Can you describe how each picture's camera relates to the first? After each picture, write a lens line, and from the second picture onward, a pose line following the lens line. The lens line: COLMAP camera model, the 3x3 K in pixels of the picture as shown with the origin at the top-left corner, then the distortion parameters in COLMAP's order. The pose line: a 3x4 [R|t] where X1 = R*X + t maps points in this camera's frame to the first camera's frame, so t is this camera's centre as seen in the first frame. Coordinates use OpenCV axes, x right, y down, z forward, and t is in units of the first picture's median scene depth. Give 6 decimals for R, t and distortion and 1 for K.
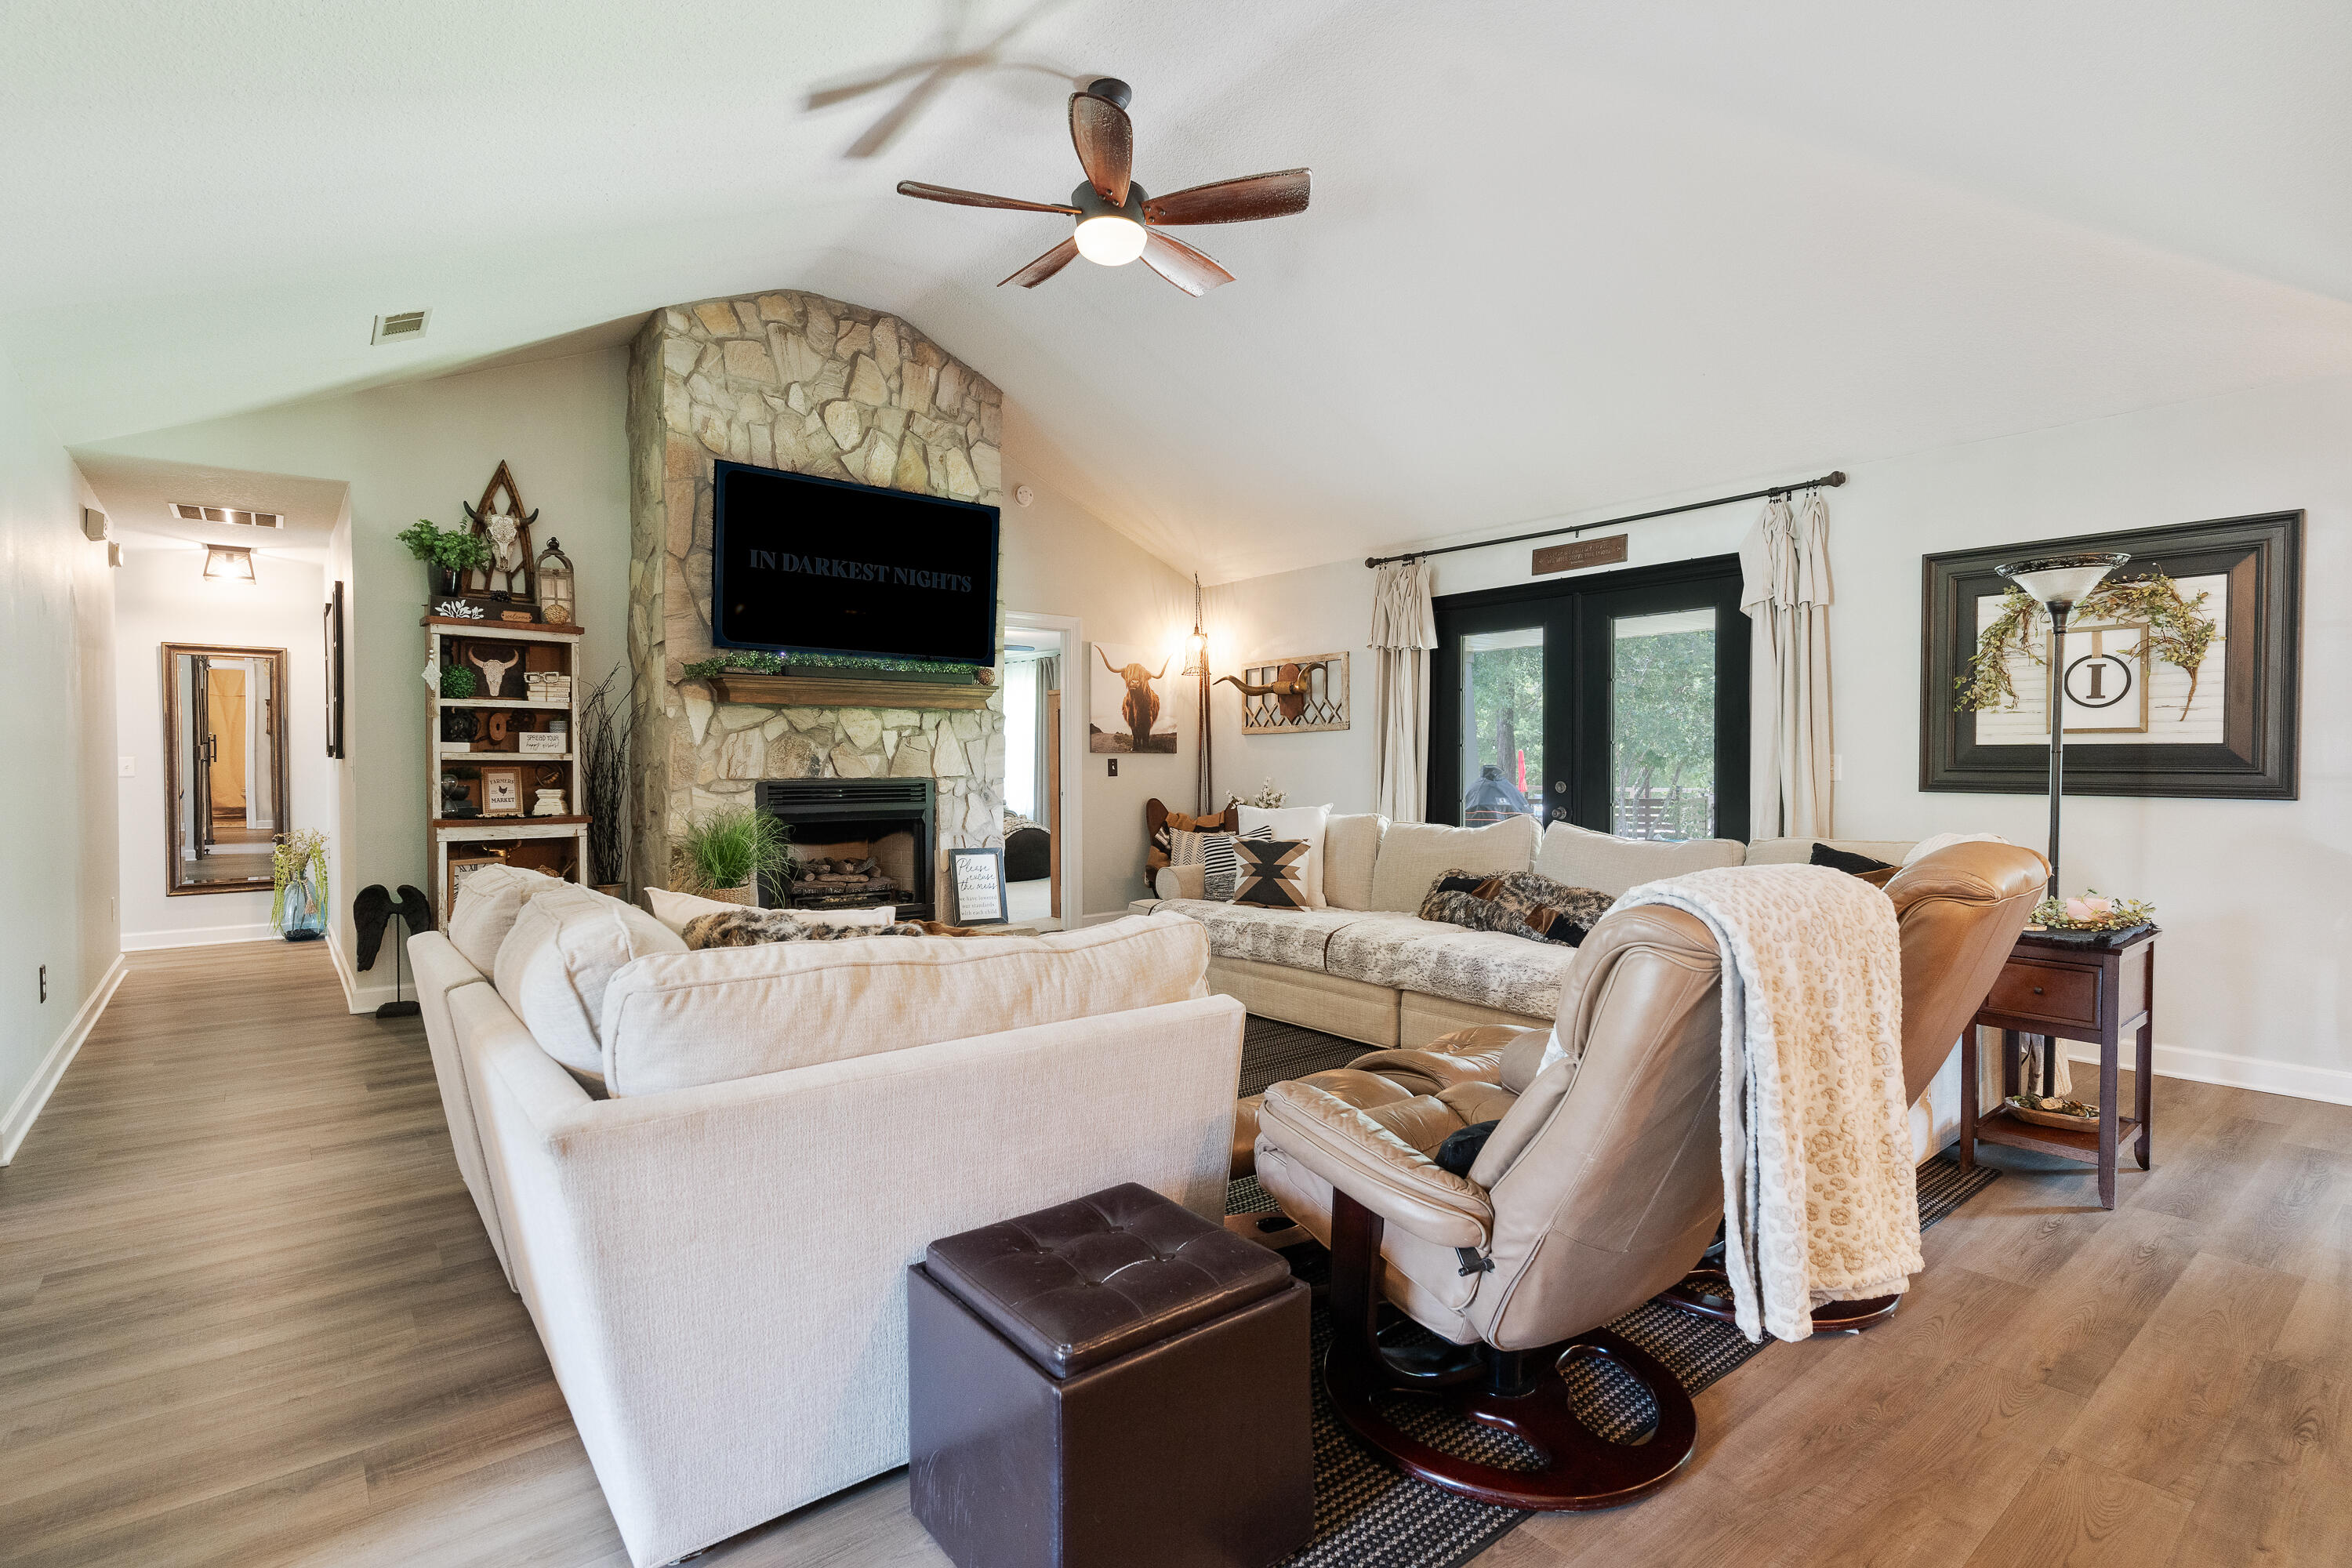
lens RADIAL K [[1124.2, 0, 1171.4], [0, 1124.2, 770.6], [0, 0, 1]] dist [0.001188, -0.000258]
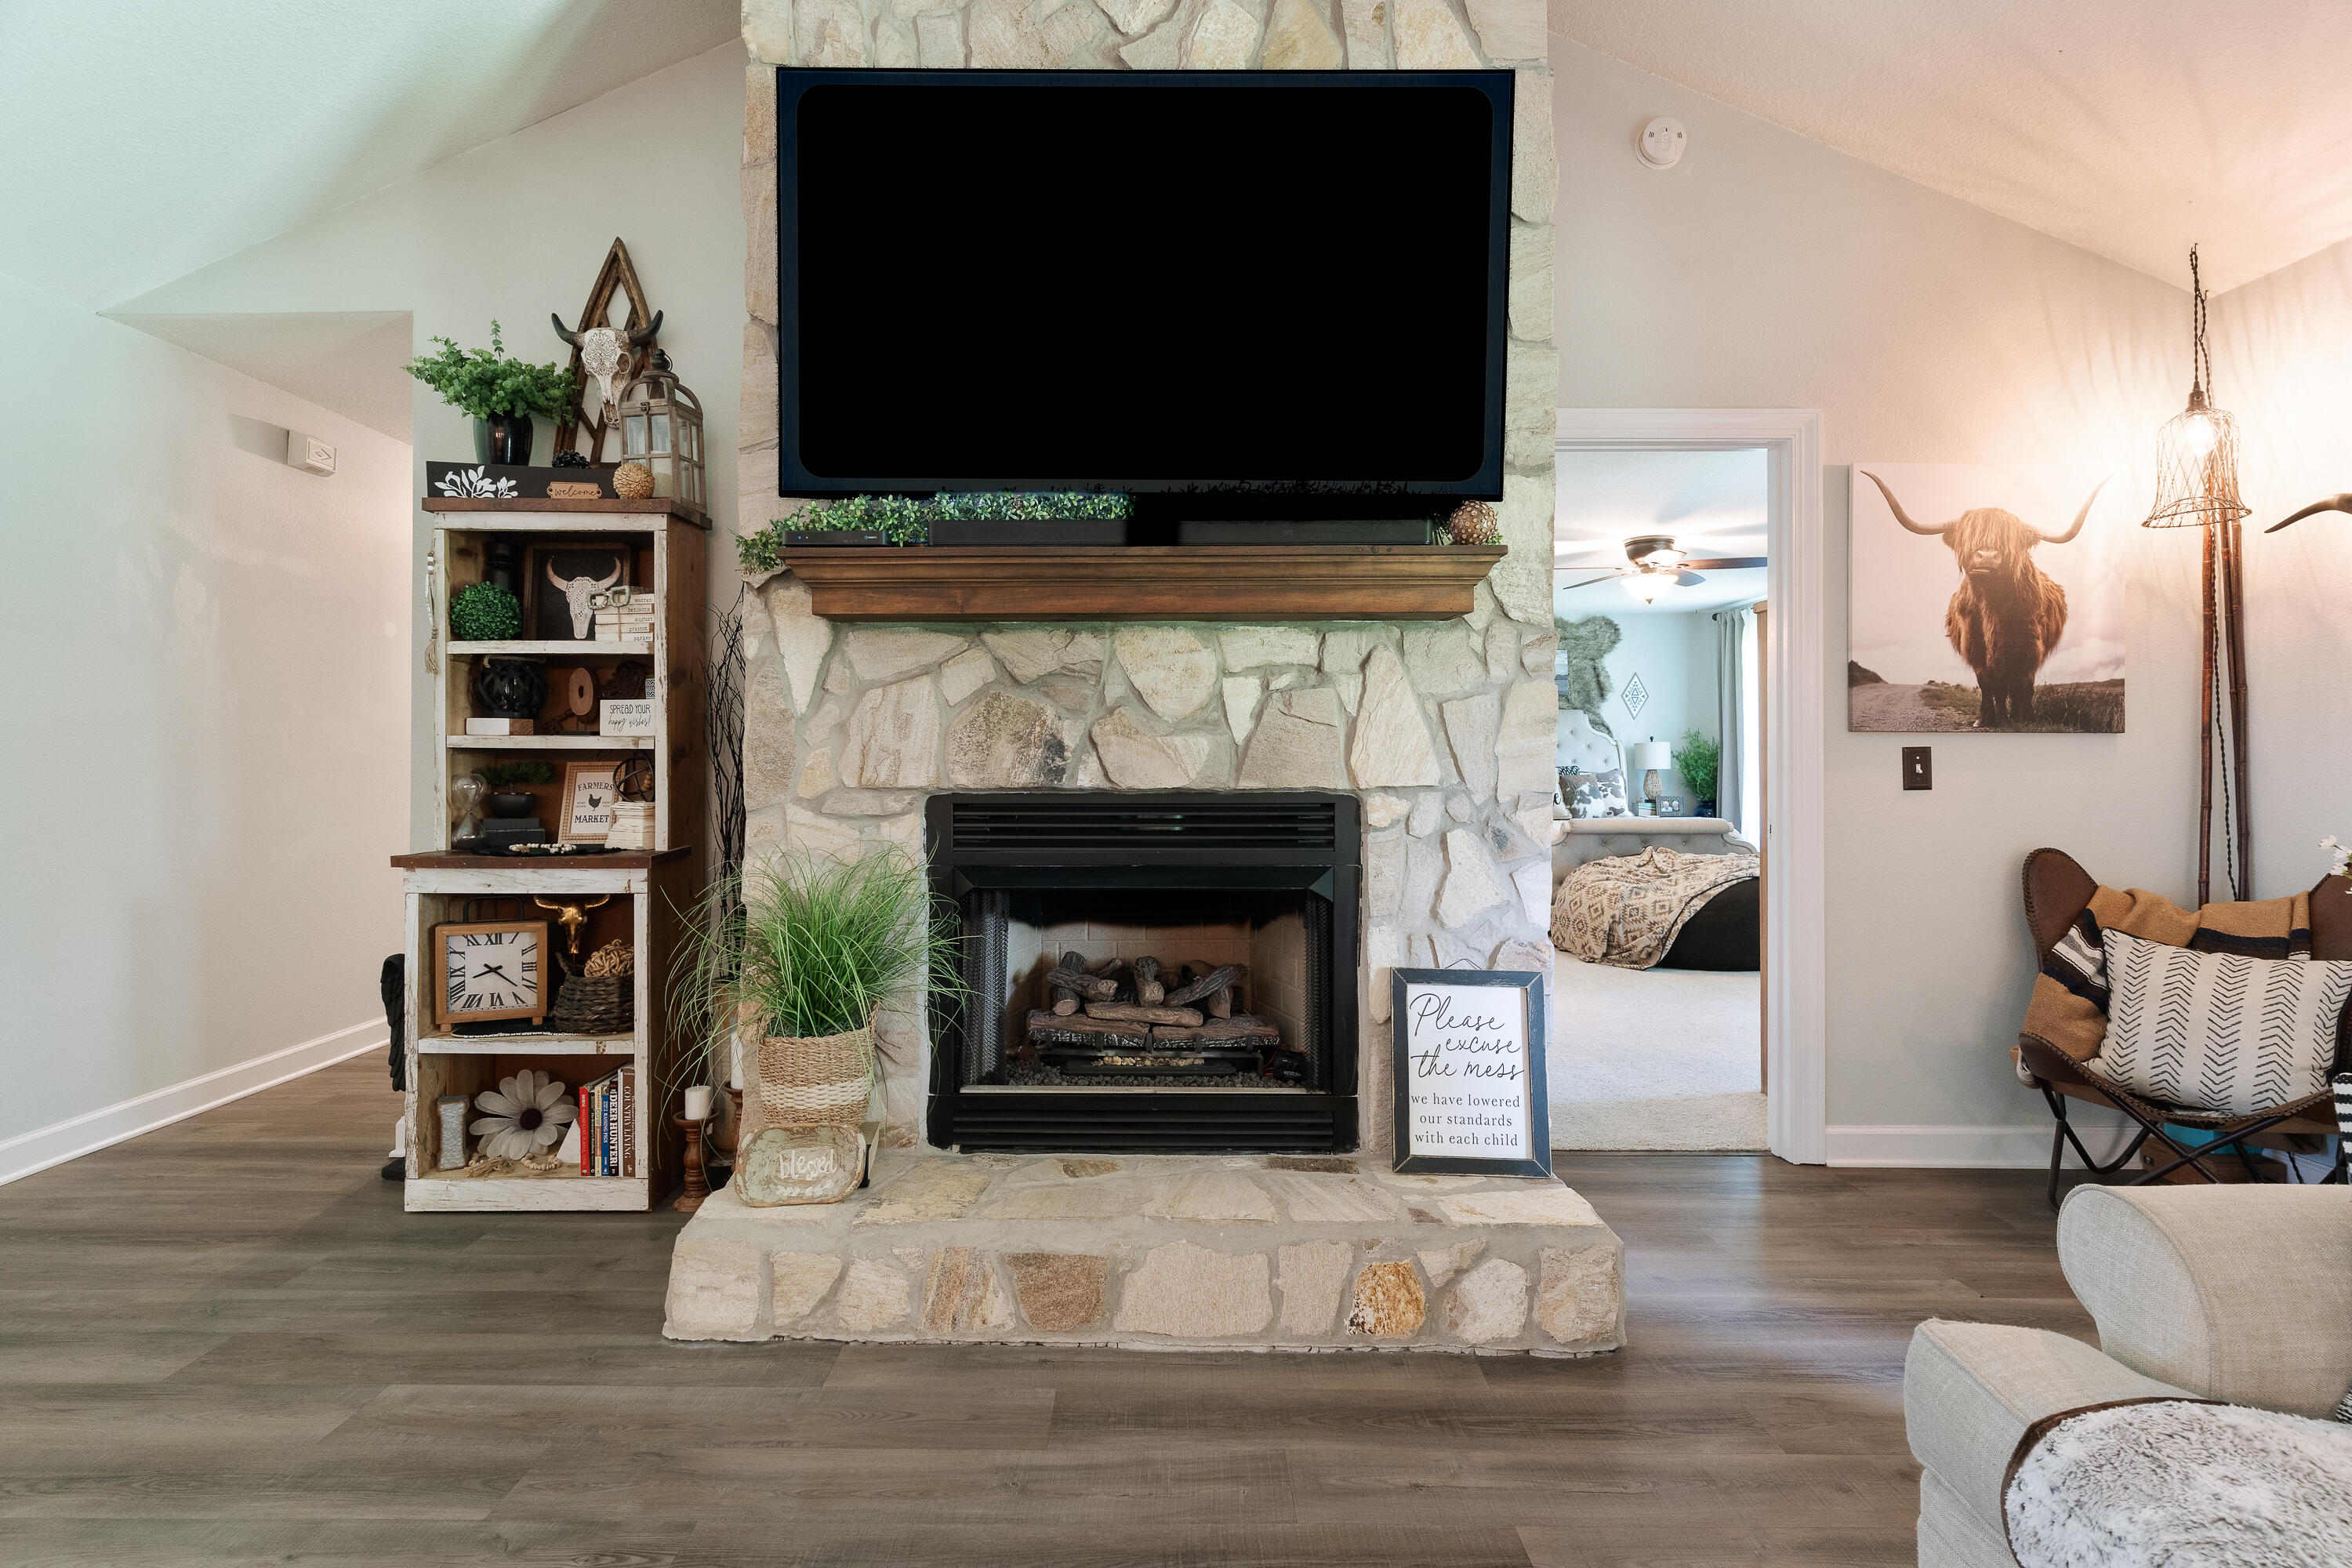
lens RADIAL K [[1124.2, 0, 1152.4], [0, 1124.2, 760.6], [0, 0, 1]] dist [0.001188, -0.000258]
pose [[0.767726, -0.002290, -0.640774, -0.005373], [-0.006712, 0.999910, -0.011615, 0.000945], [0.640743, 0.013218, 0.767642, 0.633859]]
